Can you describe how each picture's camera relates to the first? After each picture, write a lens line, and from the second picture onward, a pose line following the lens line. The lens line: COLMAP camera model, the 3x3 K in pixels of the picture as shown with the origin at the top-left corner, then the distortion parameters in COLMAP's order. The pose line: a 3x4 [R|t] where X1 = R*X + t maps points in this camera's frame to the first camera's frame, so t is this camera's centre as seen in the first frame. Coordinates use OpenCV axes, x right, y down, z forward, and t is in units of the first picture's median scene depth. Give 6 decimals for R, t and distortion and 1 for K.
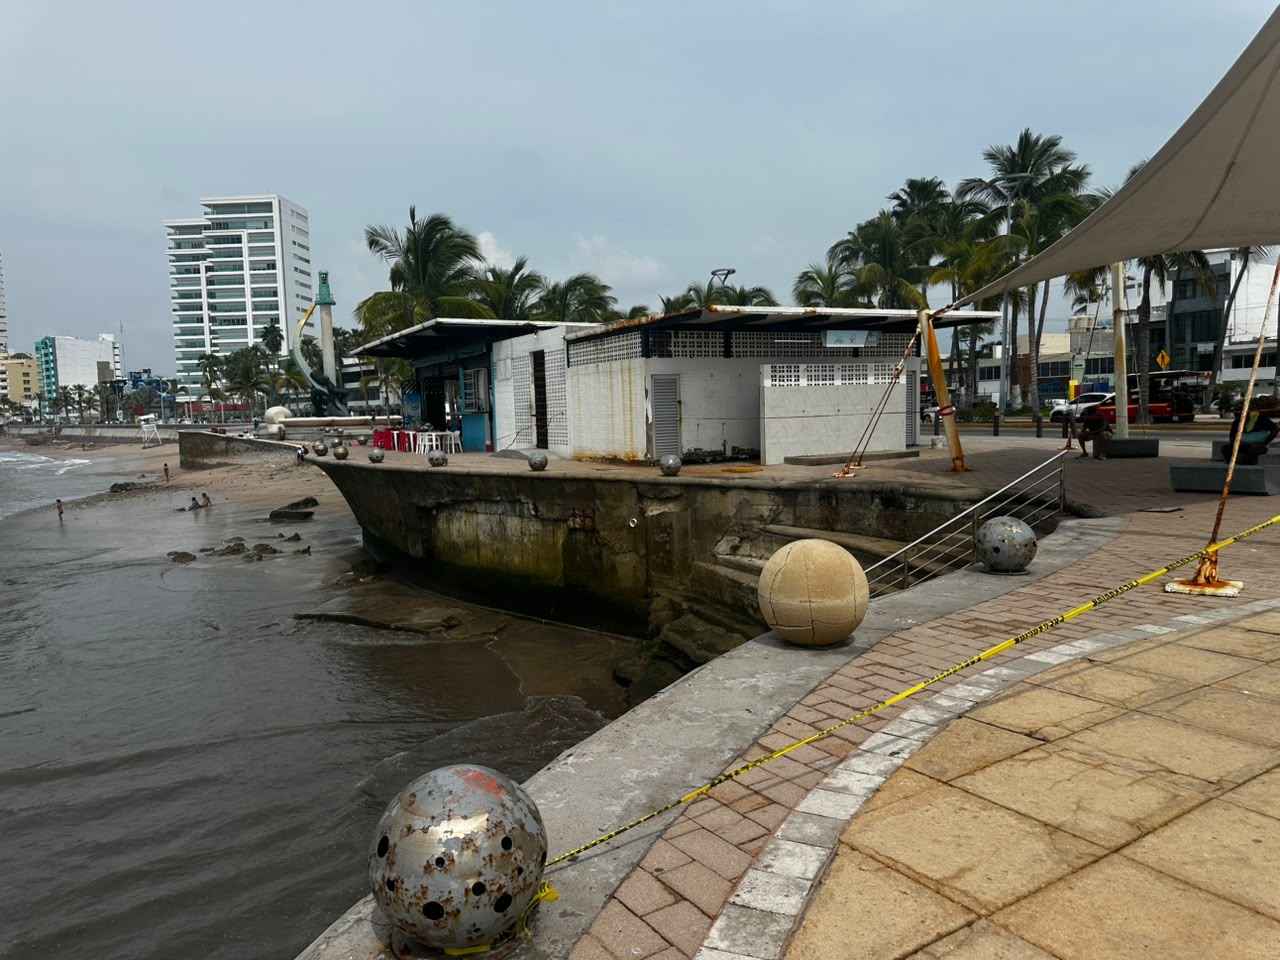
lens RADIAL K [[908.7, 0, 640.0], [0, 908.7, 480.0], [0, 0, 1]] dist [0.155877, -0.287397]
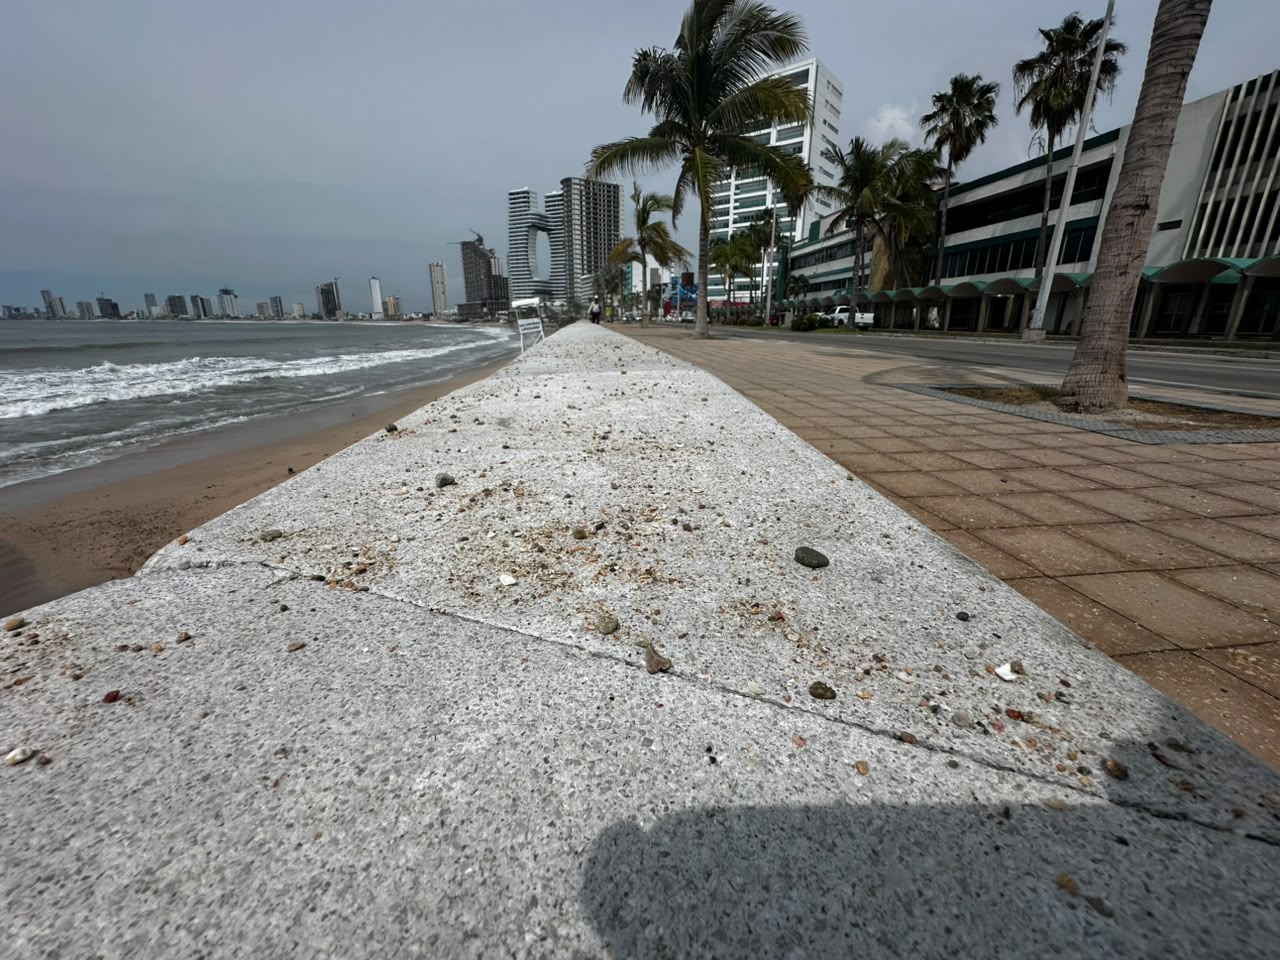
lens RADIAL K [[525.6, 0, 638.2], [0, 525.6, 476.4], [0, 0, 1]] dist [-0.000850, 0.000615]
pose [[0.812336, 0.194281, -0.549878, -0.927146], [-0.068946, 0.968260, 0.240248, -0.147018], [0.579100, -0.157250, 0.799947, 2.314027]]
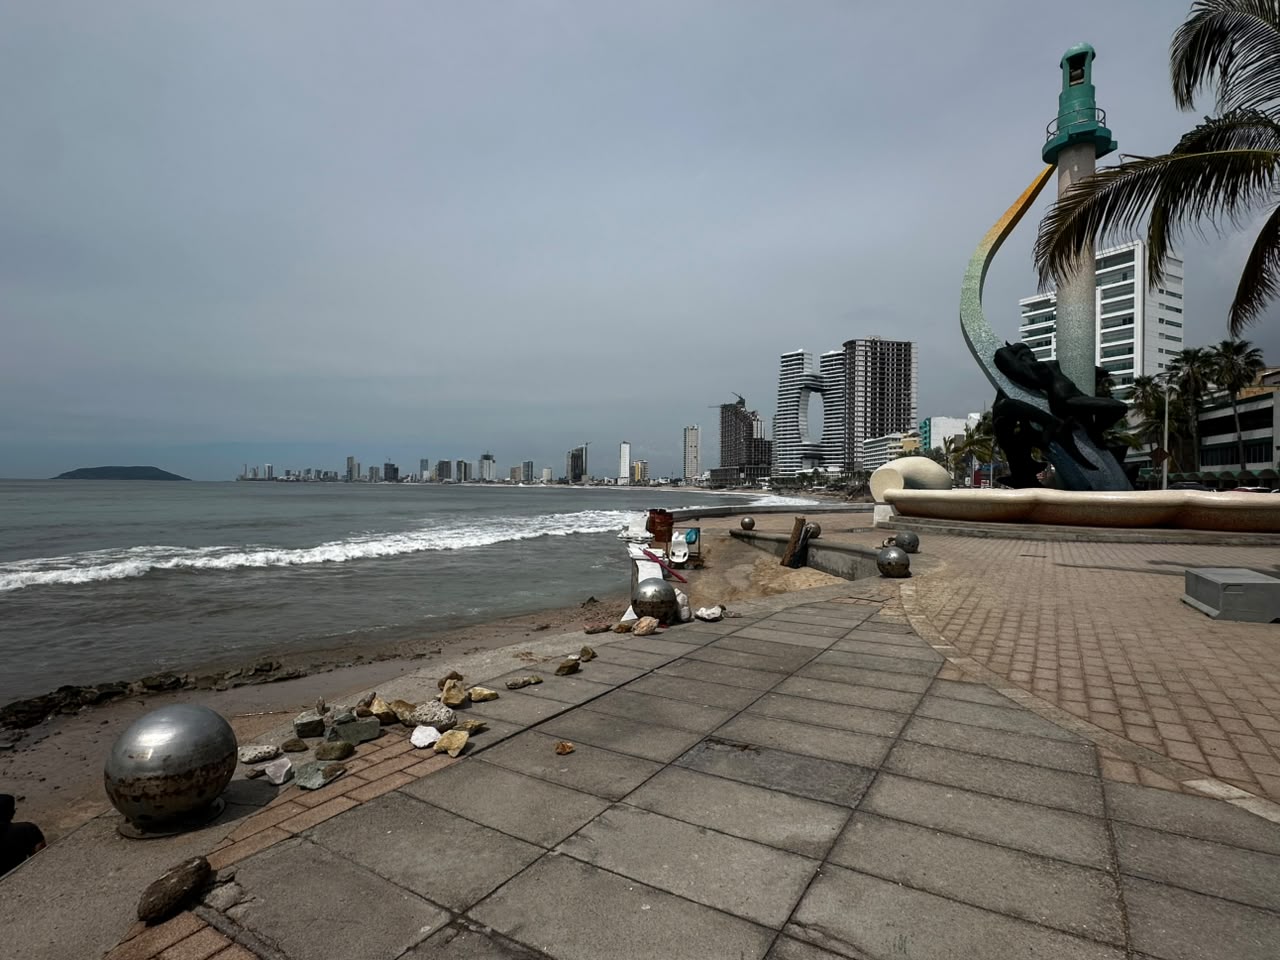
lens RADIAL K [[671.5, 0, 626.7], [0, 671.5, 480.5], [0, 0, 1]] dist [-0.003825, 0.000401]
pose [[0.501301, 0.028723, -0.864796, -0.410070], [-0.092159, 0.995536, -0.020357, -0.102757], [0.860351, 0.089904, 0.501710, 1.465825]]
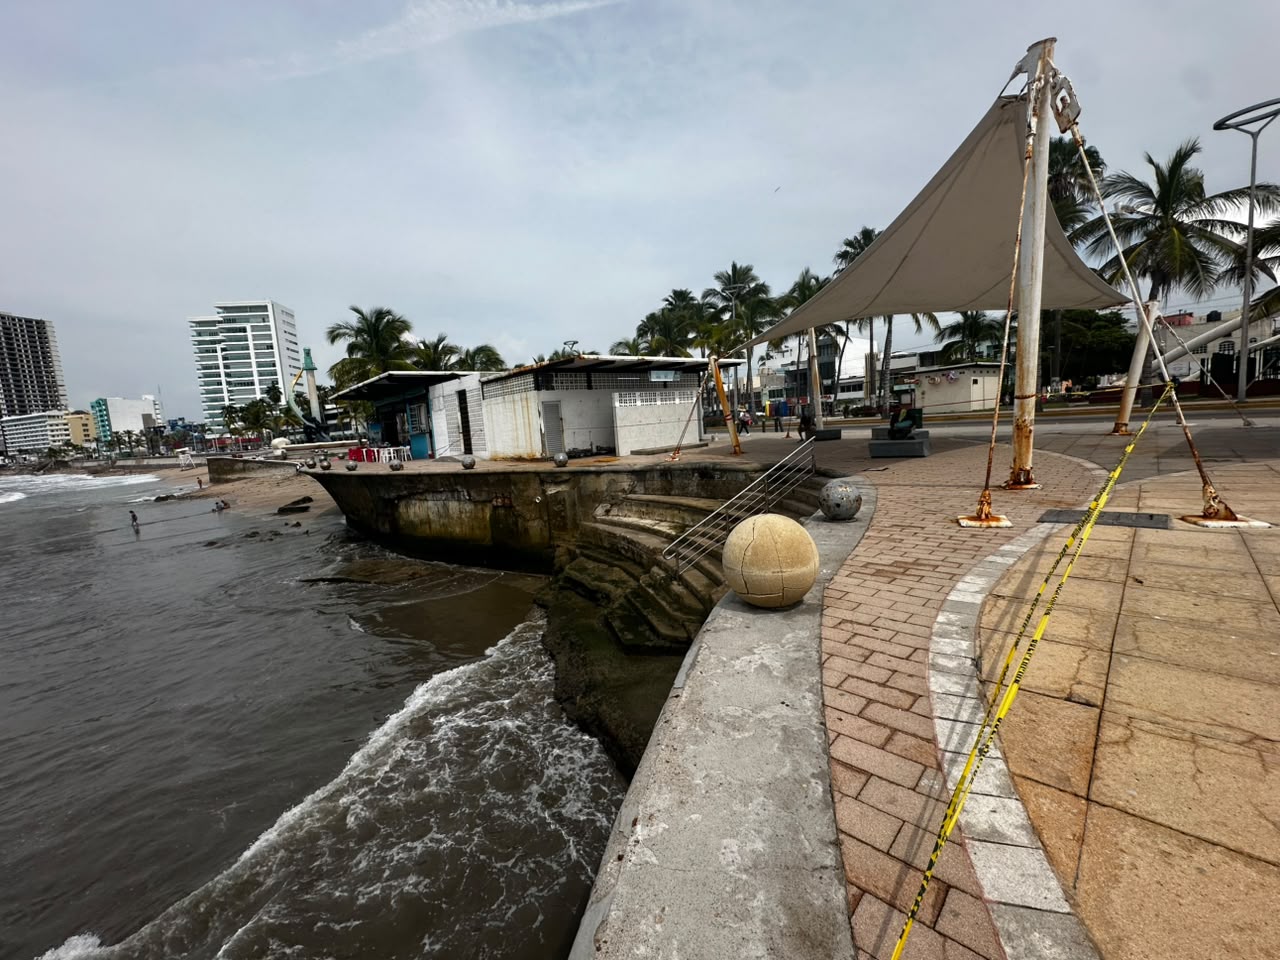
lens RADIAL K [[525.6, 0, 638.2], [0, 525.6, 476.4], [0, 0, 1]] dist [-0.000850, 0.000615]
pose [[0.974379, -0.065797, 0.215071, -0.024767], [0.062012, 0.997779, 0.024306, -0.001905], [-0.216193, -0.010346, 0.976296, 0.091225]]
